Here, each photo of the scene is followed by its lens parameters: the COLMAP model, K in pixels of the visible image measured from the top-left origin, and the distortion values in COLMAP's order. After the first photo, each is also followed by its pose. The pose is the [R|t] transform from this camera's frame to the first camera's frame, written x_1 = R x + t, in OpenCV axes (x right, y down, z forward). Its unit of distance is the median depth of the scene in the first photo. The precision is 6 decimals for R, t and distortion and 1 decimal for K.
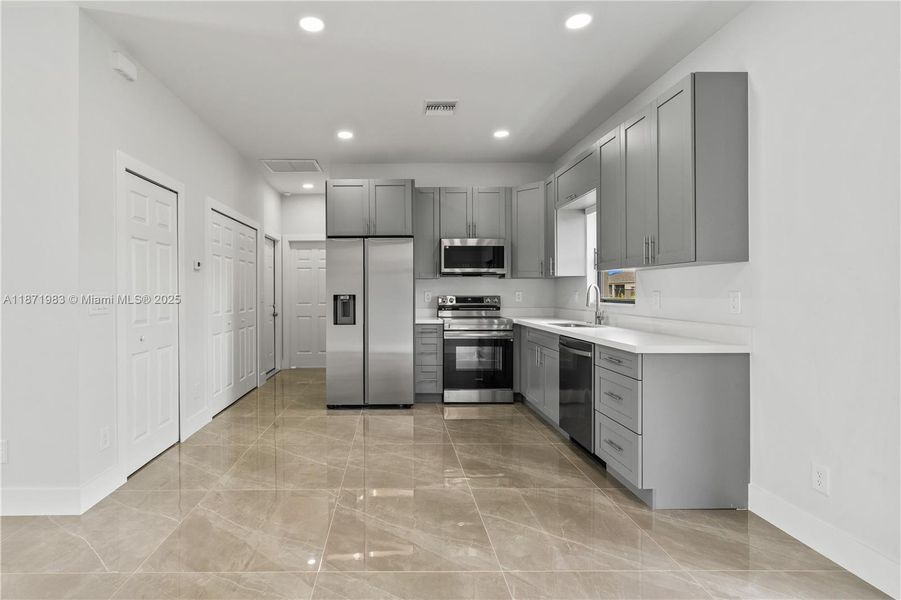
lens RADIAL K [[443.8, 0, 392.7], [0, 443.8, 292.1], [0, 0, 1]] dist [-0.002096, -0.000350]
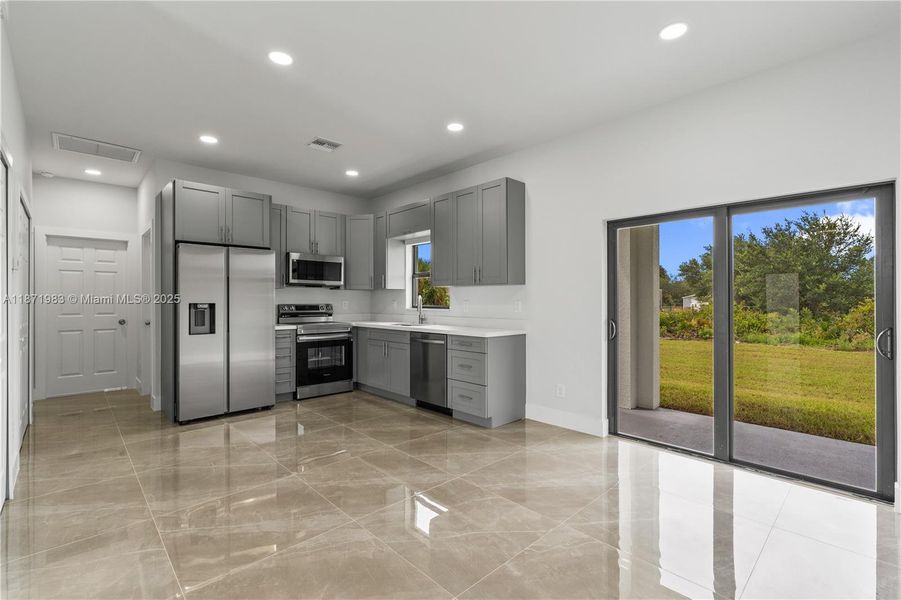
lens RADIAL K [[407.7, 0, 450.5], [0, 407.7, 300.0], [0, 0, 1]] dist [-0.001698, -0.000162]
pose [[0.725290, 0.003649, 0.688434, -0.318325], [-0.001270, 0.999991, -0.003963, 0.001564], [-0.688442, 0.002000, 0.725288, -0.013162]]
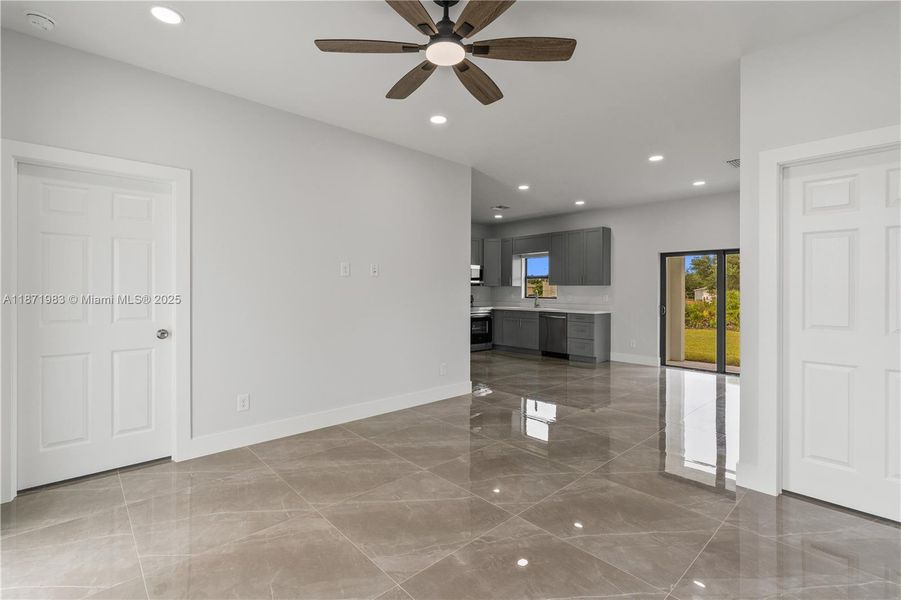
lens RADIAL K [[420.5, 0, 443.1], [0, 420.5, 292.6], [0, 0, 1]] dist [0.002594, 0.000098]
pose [[0.737943, 0.005022, 0.674844, -1.184660], [-0.007255, 0.999974, 0.000492, -0.004070], [-0.674824, -0.005259, 0.737960, -0.251032]]
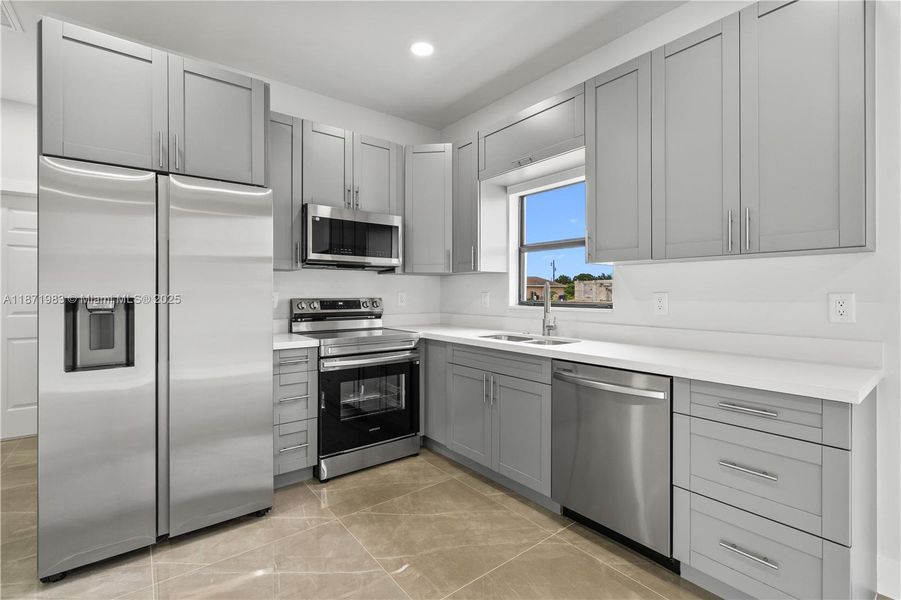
lens RADIAL K [[400.7, 0, 448.9], [0, 400.7, 292.7], [0, 0, 1]] dist [-0.014362, -0.000095]
pose [[0.784855, 0.002166, 0.619676, -0.080388], [-0.001829, 0.999998, -0.001179, 0.000418], [-0.619677, -0.000208, 0.784857, 0.486970]]
